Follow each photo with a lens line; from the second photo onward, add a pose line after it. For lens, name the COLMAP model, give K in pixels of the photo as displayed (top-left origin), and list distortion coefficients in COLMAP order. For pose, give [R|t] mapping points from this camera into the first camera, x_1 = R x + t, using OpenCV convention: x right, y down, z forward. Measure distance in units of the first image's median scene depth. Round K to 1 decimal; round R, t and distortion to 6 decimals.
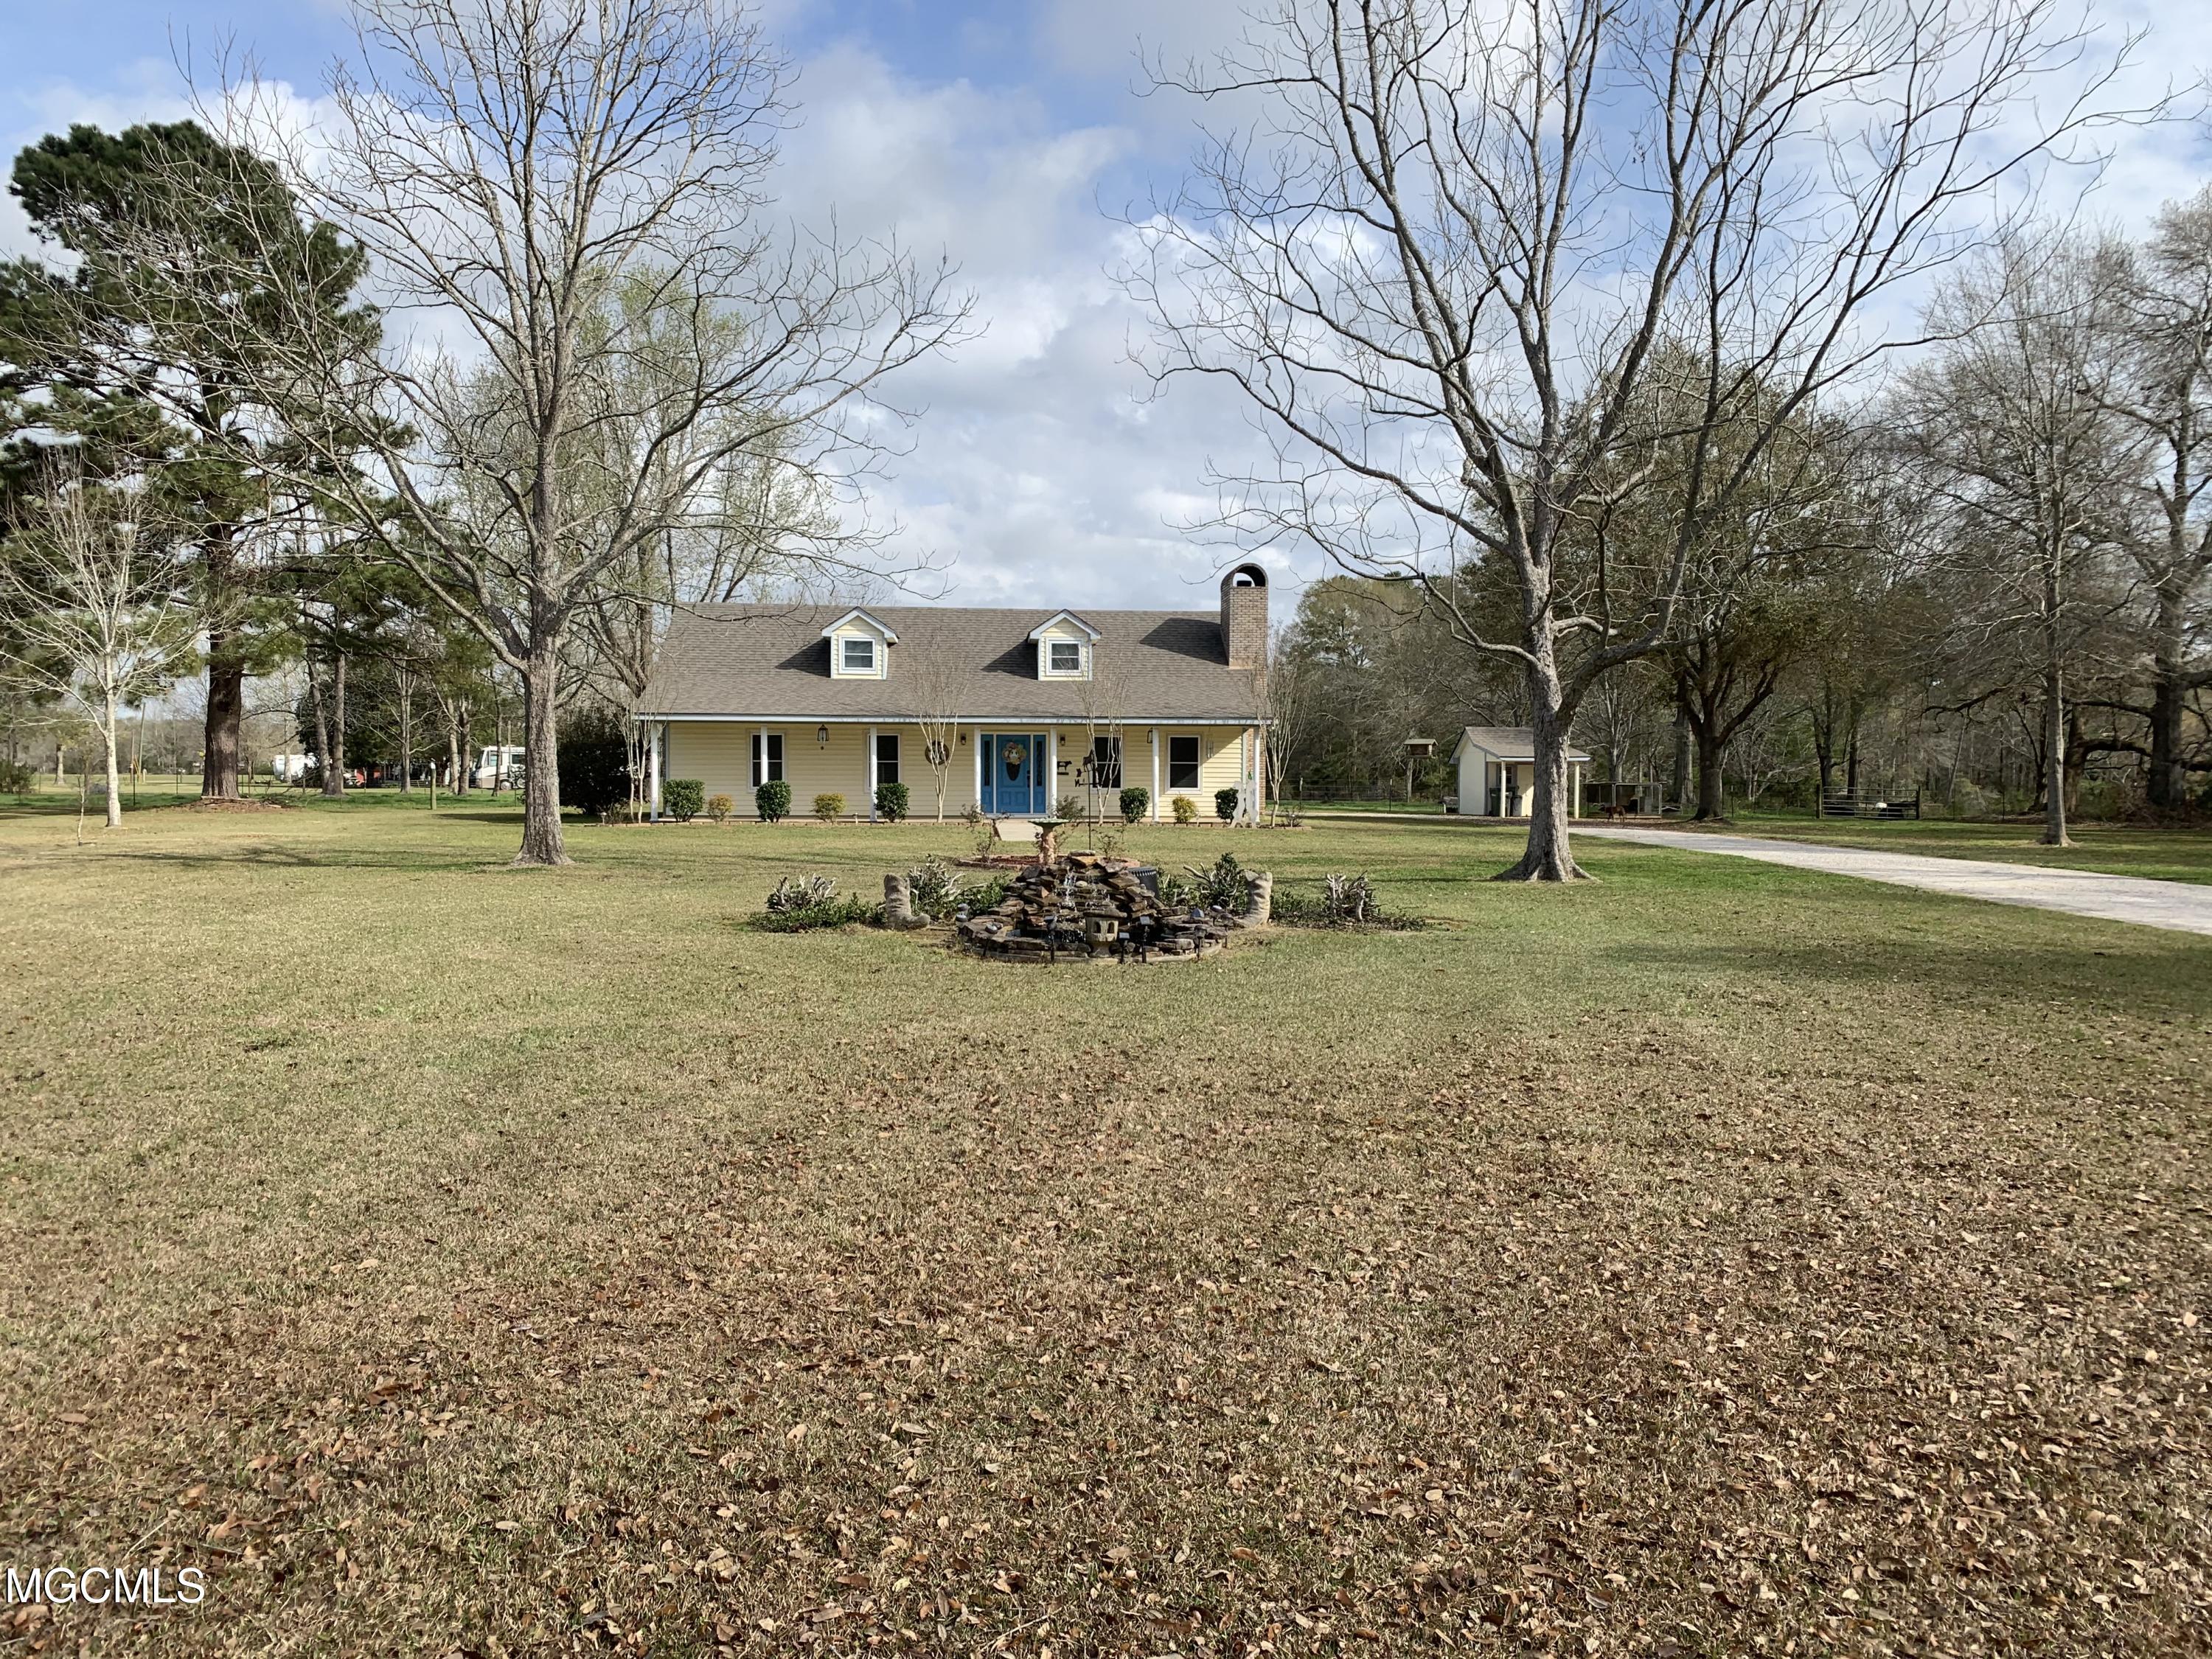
lens RADIAL K [[1679.6, 0, 1111.5], [0, 1679.6, 816.1], [0, 0, 1]] dist [0.009290, 0.000058]
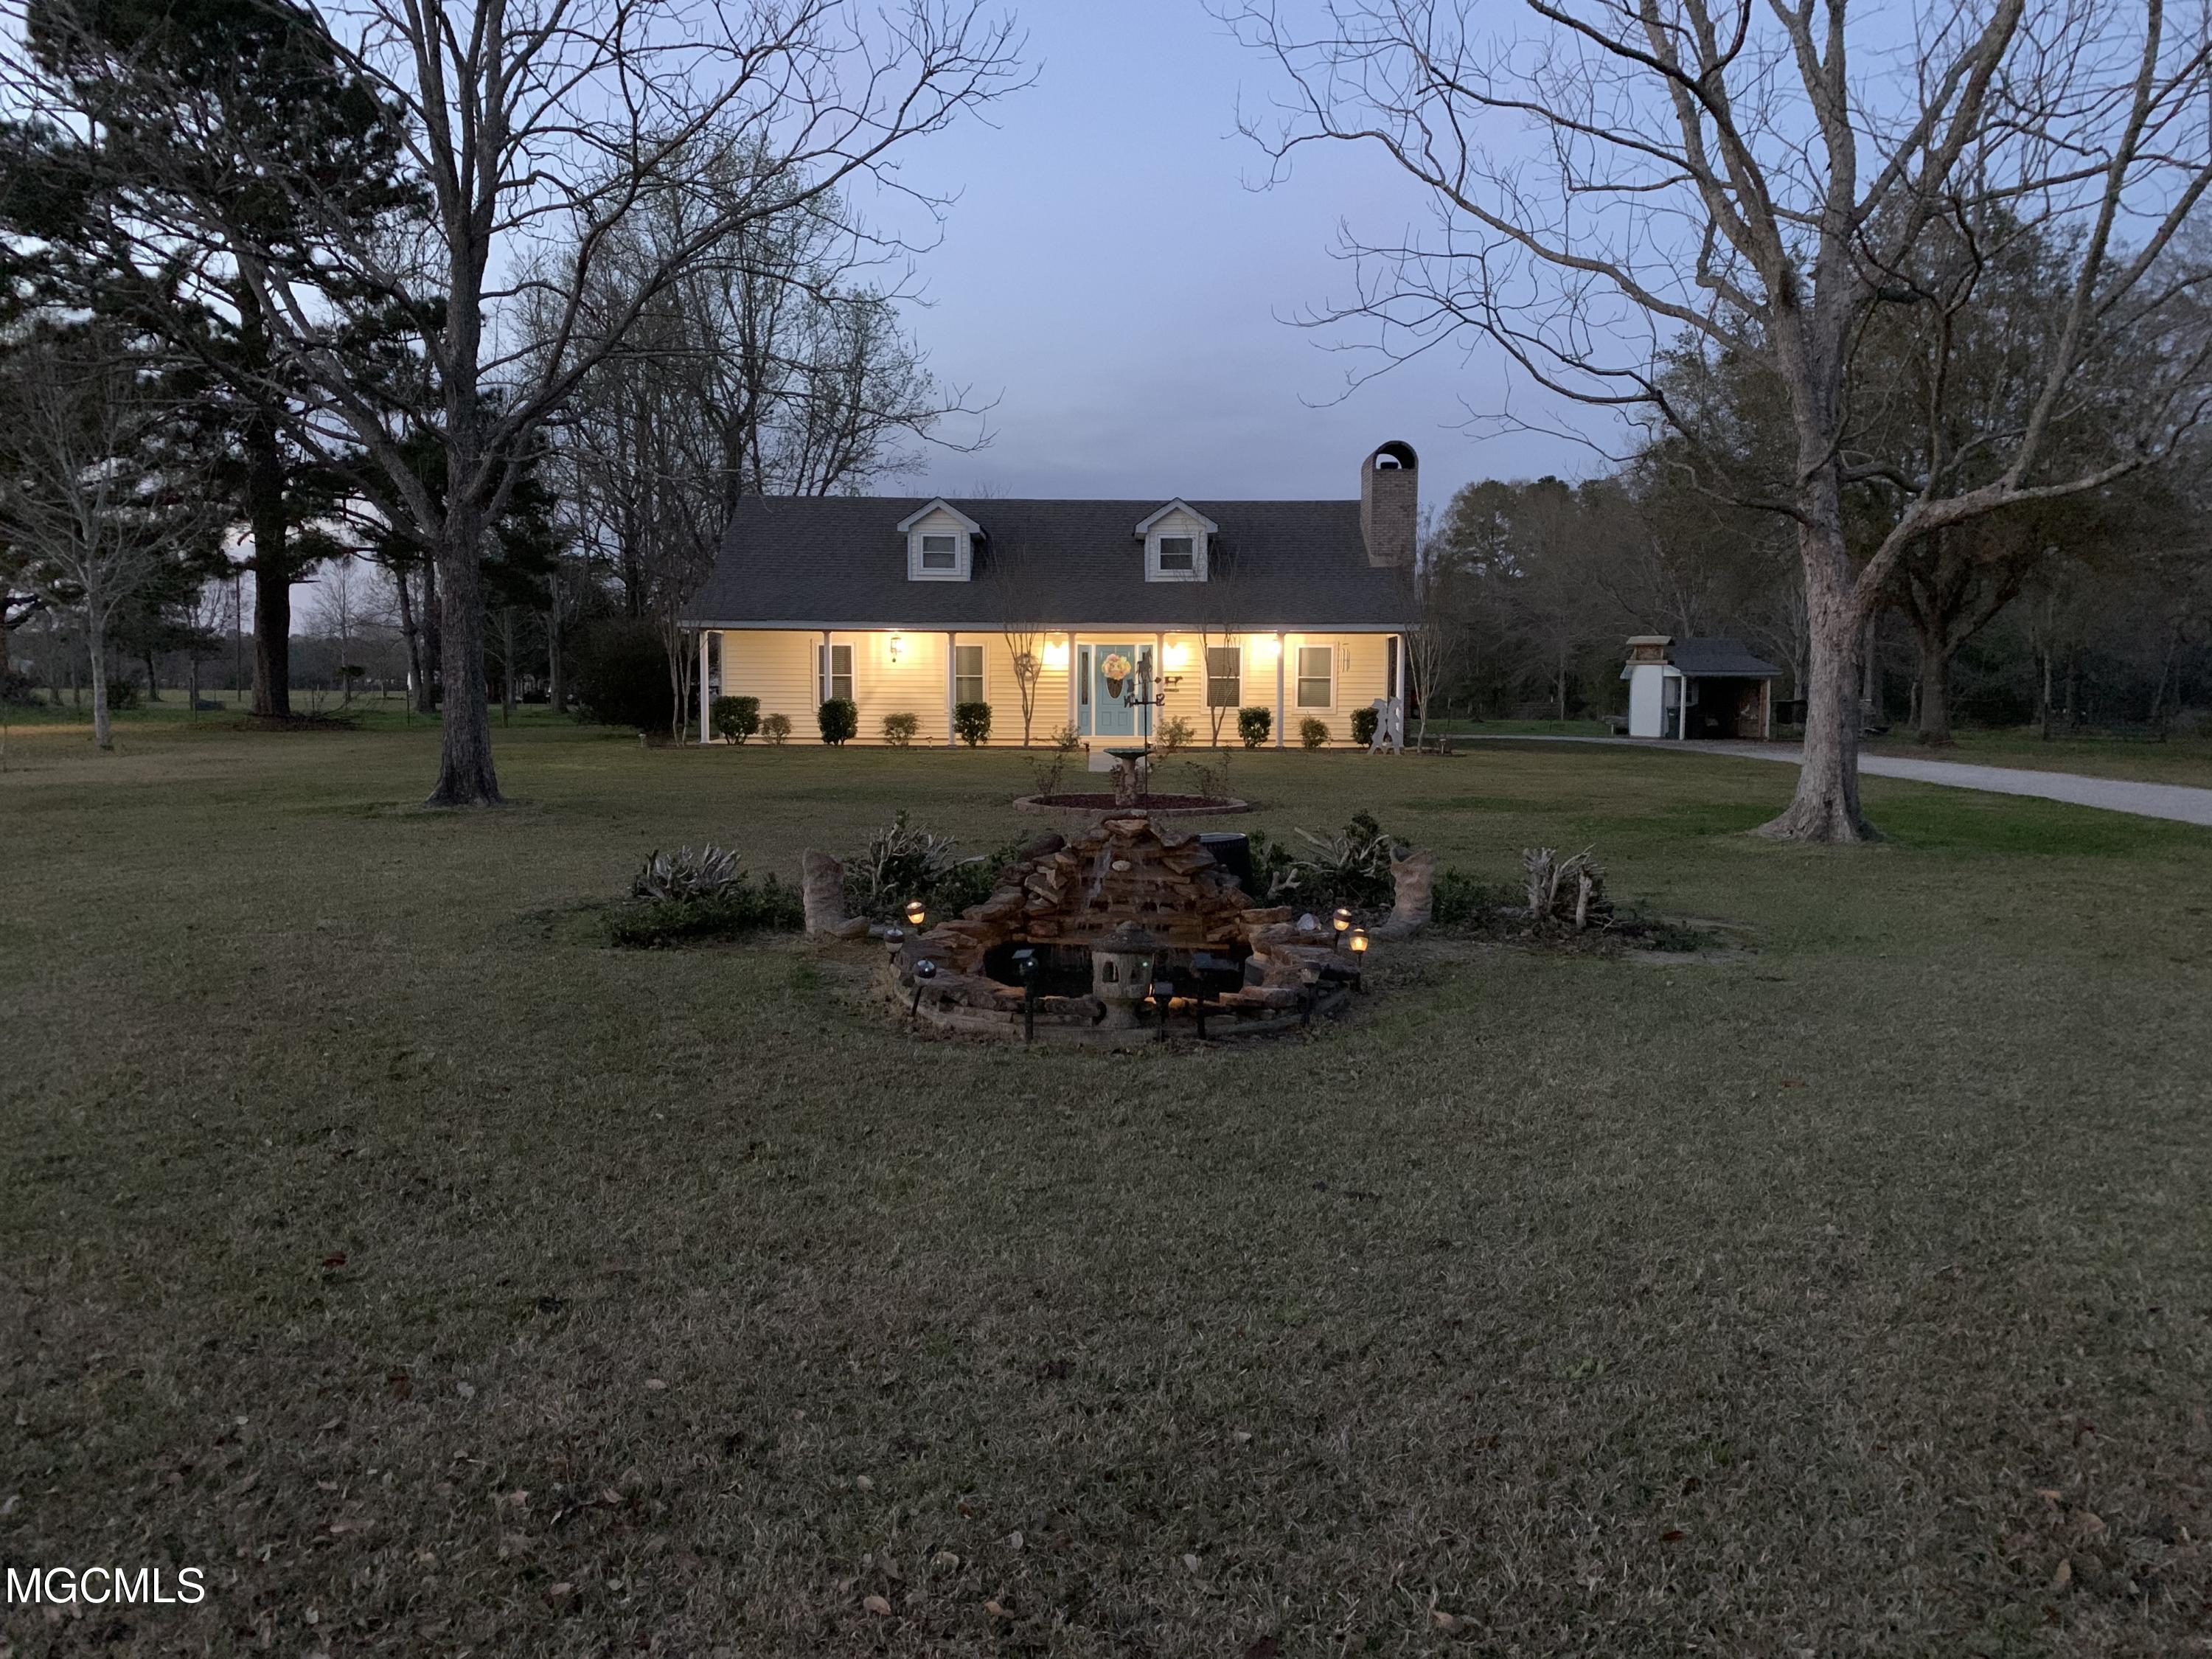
lens RADIAL K [[1685.7, 0, 1110.3], [0, 1685.7, 819.6], [0, 0, 1]] dist [0.029646, -0.030051]
pose [[0.996638, 0.007066, -0.081627, 0.010181], [-0.002906, 0.998696, 0.050975, -0.002754], [0.081881, -0.050566, 0.995359, 0.137207]]
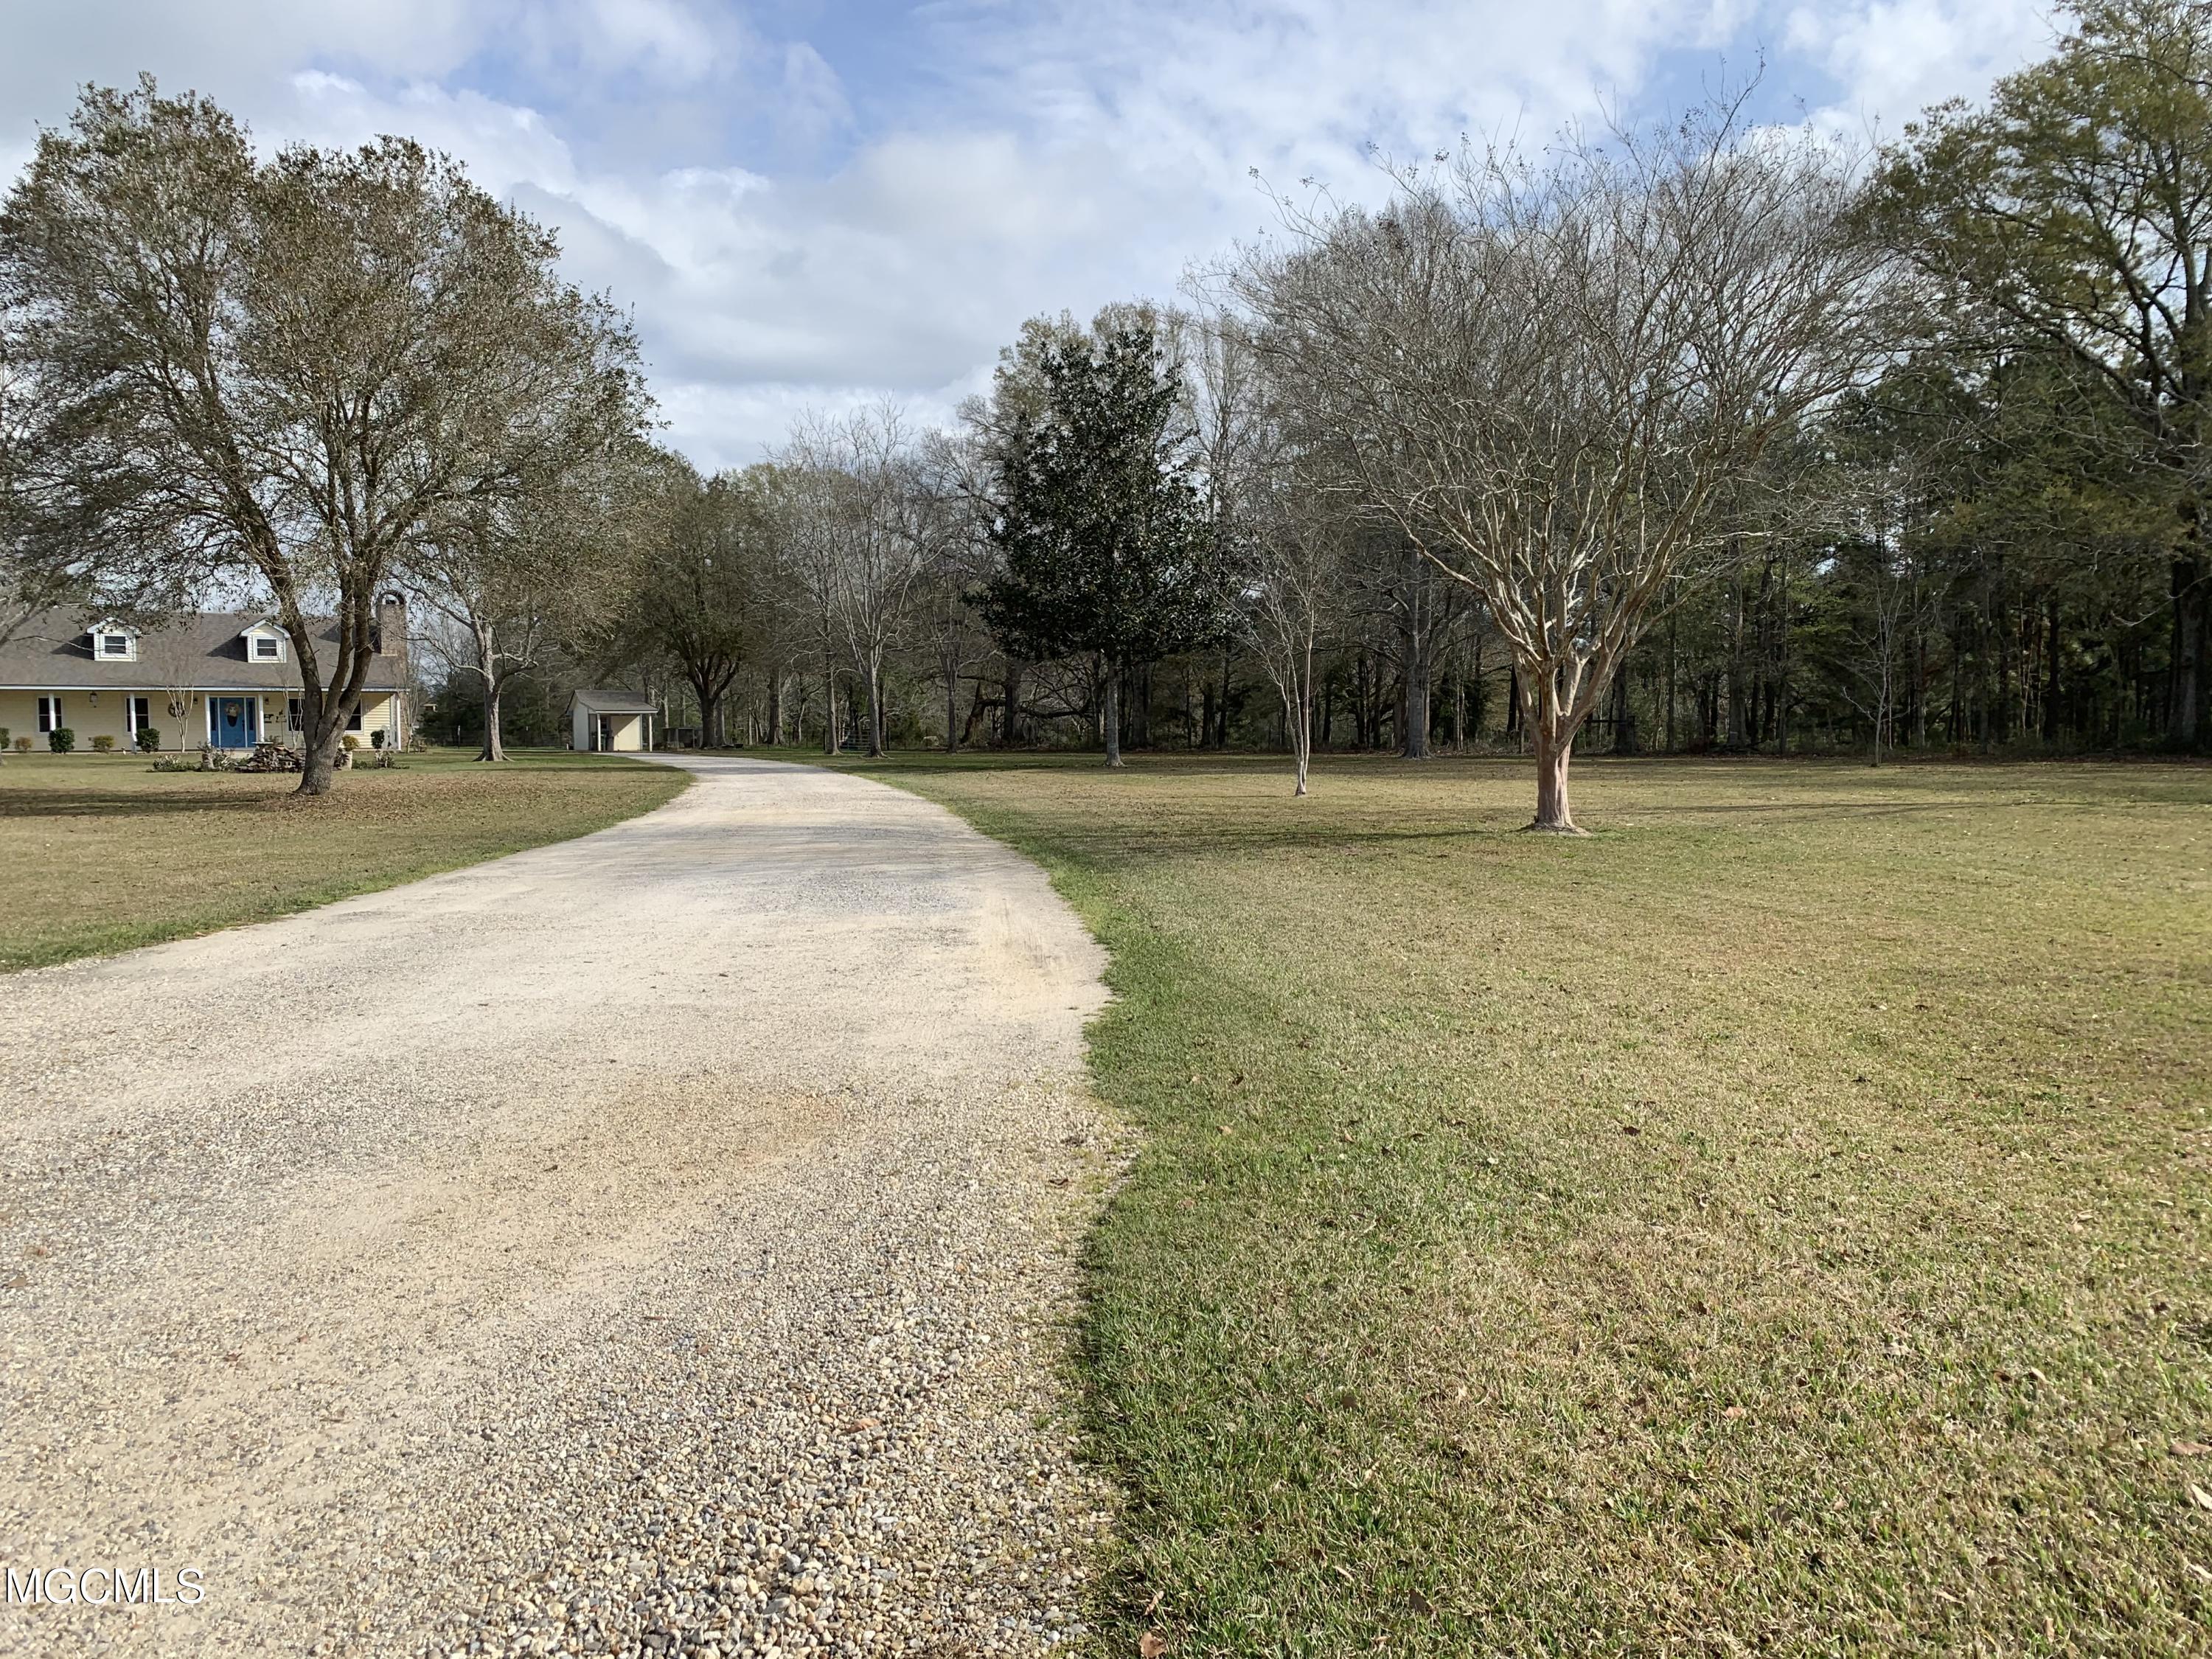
lens RADIAL K [[1679.6, 0, 1111.5], [0, 1679.6, 816.1], [0, 0, 1]] dist [0.009290, 0.000058]
pose [[0.906473, -0.031069, 0.421118, 0.020556], [0.019378, 0.999300, 0.032014, 0.027292], [-0.421818, -0.020859, 0.906440, -0.765482]]
